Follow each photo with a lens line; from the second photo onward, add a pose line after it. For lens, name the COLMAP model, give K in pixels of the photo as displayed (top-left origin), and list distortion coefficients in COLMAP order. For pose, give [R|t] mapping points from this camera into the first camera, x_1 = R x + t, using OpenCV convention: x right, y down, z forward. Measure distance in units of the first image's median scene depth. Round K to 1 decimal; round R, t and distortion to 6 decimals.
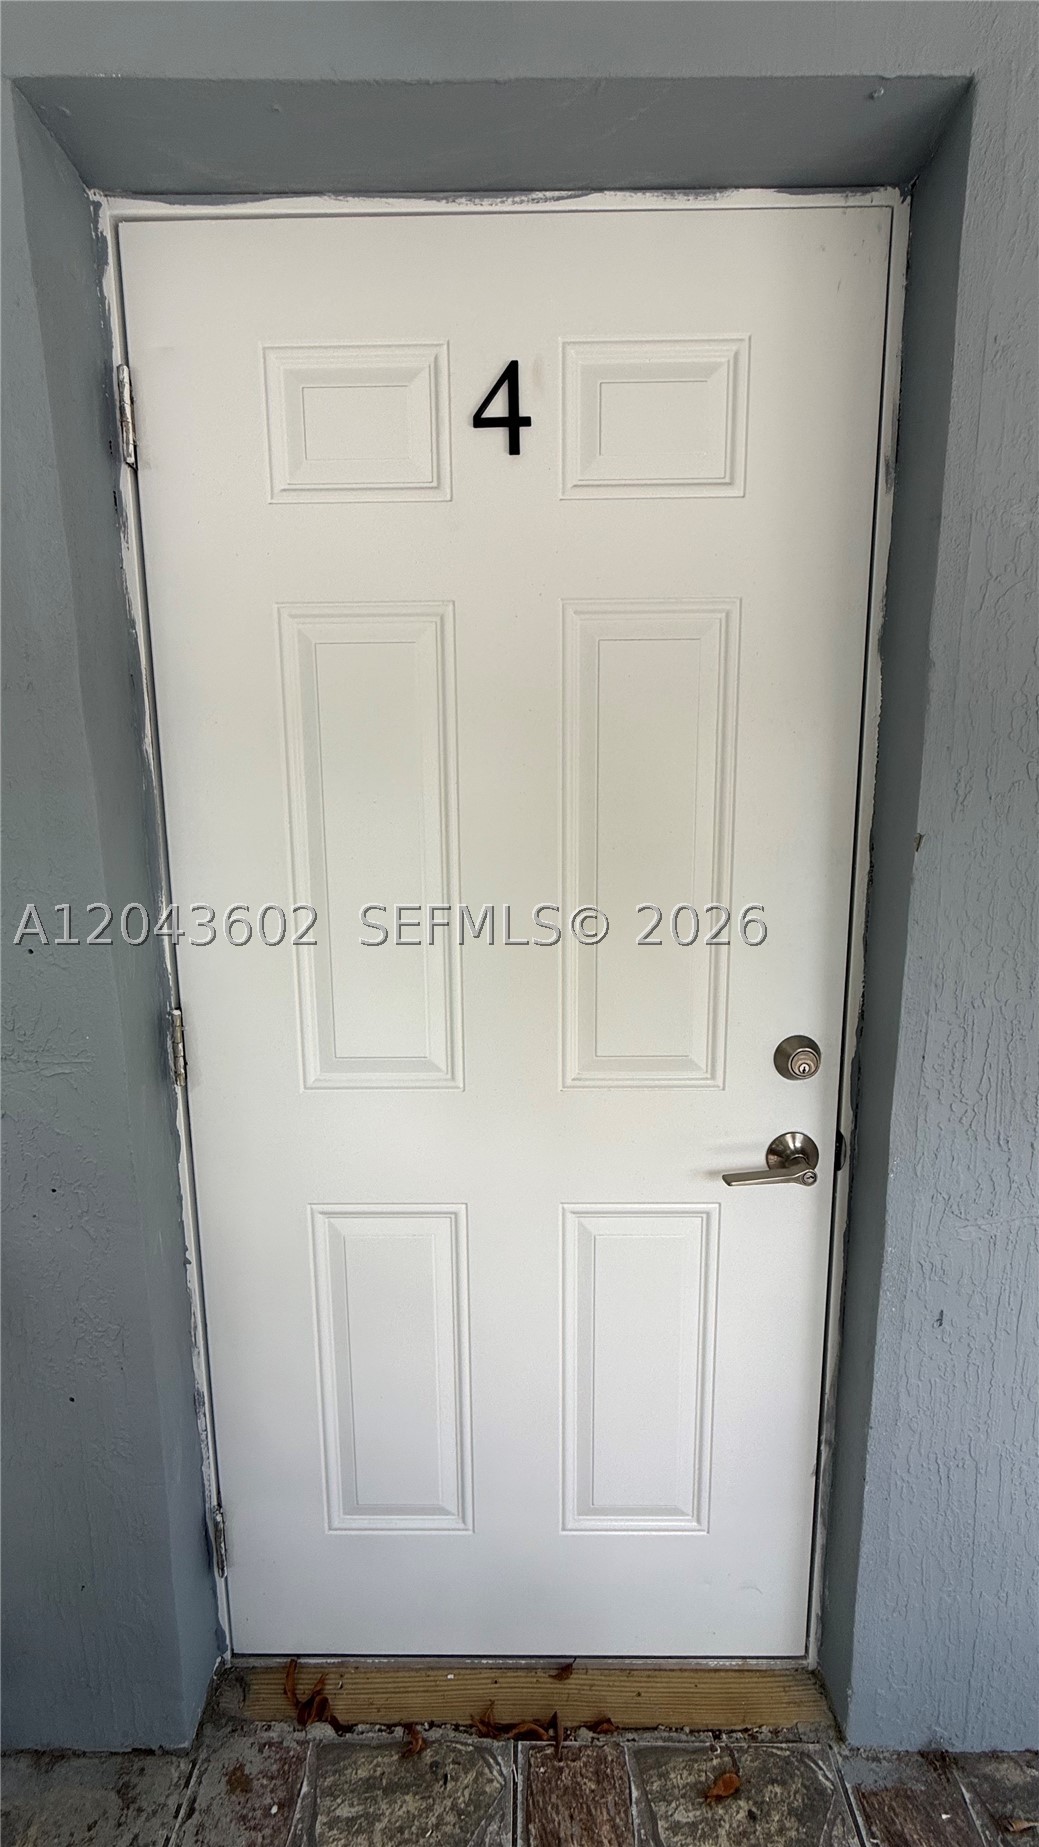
lens RADIAL K [[754.6, 0, 565.6], [0, 754.6, 945.9], [0, 0, 1]] dist [0.011061, 0.000039]
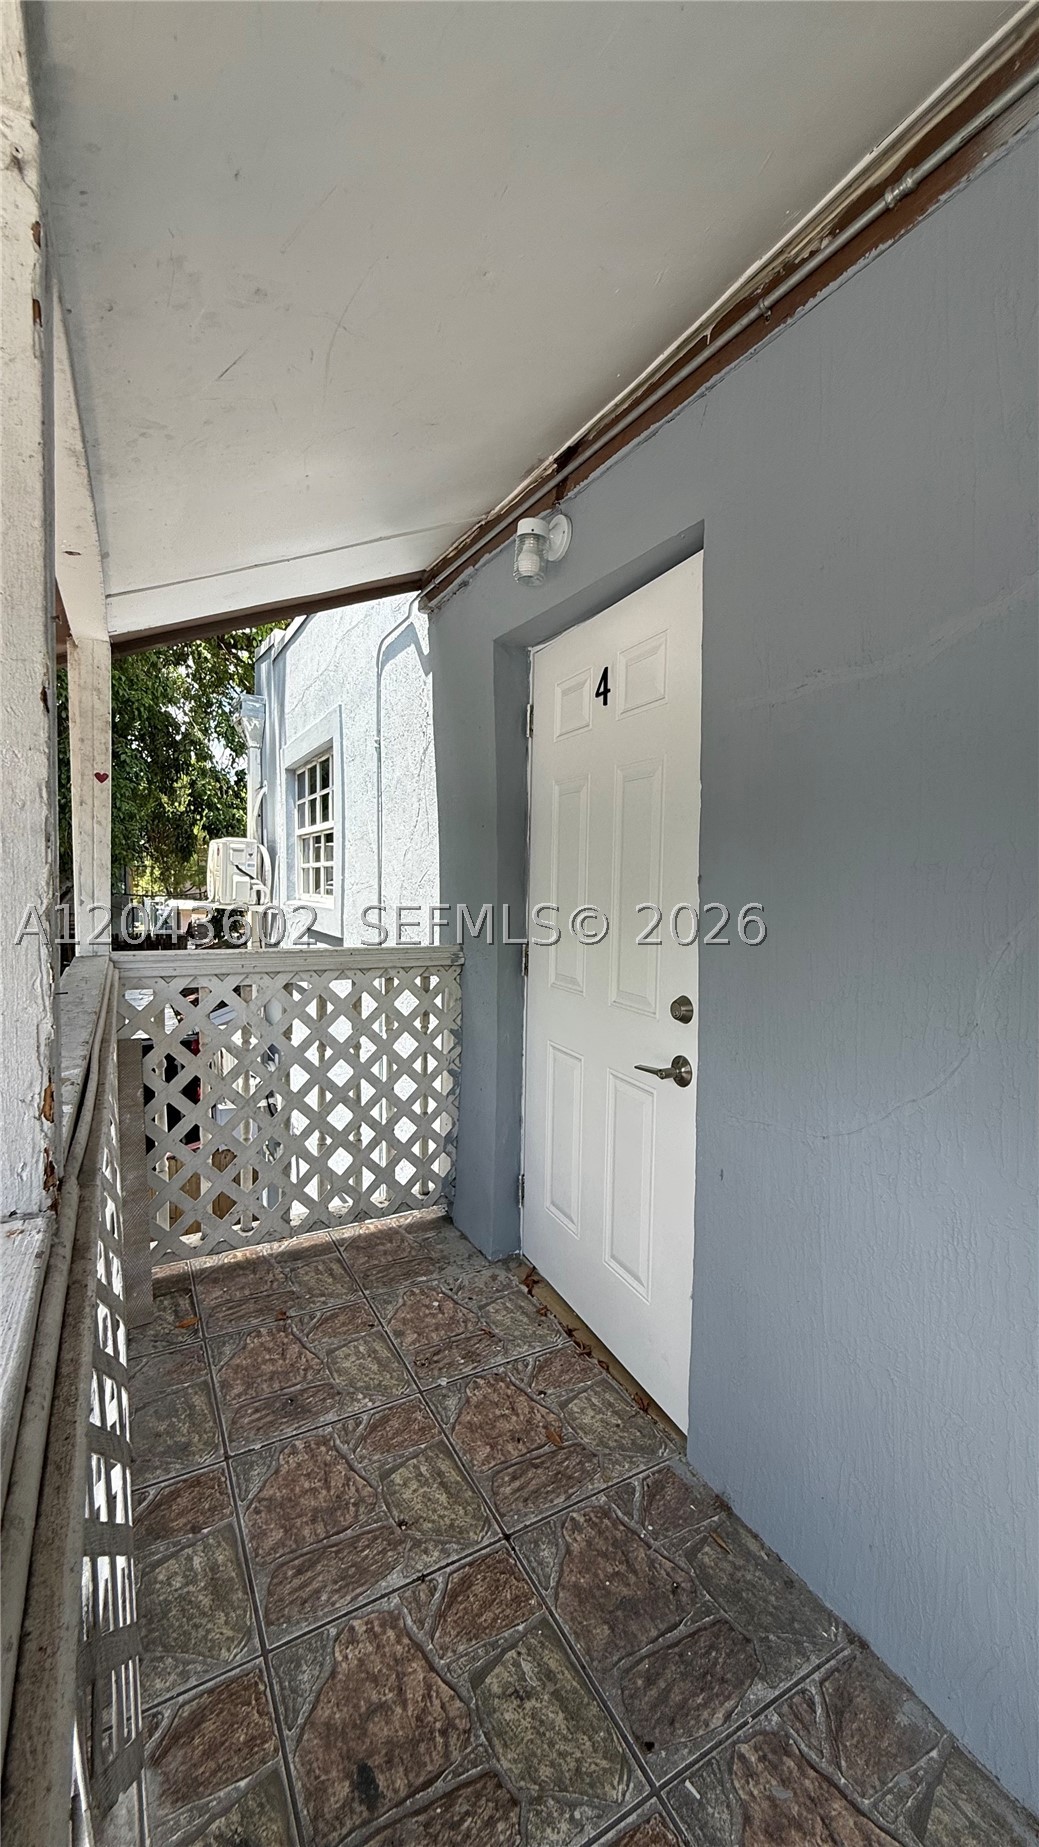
lens RADIAL K [[735.8, 0, 519.6], [0, 735.8, 919.1], [0, 0, 1]] dist [-0.002325, -0.000167]
pose [[0.435845, 0.066374, -0.897571, 1.674804], [-0.158345, 0.987376, -0.003874, 0.015729], [0.885983, 0.143814, 0.440853, -0.075192]]
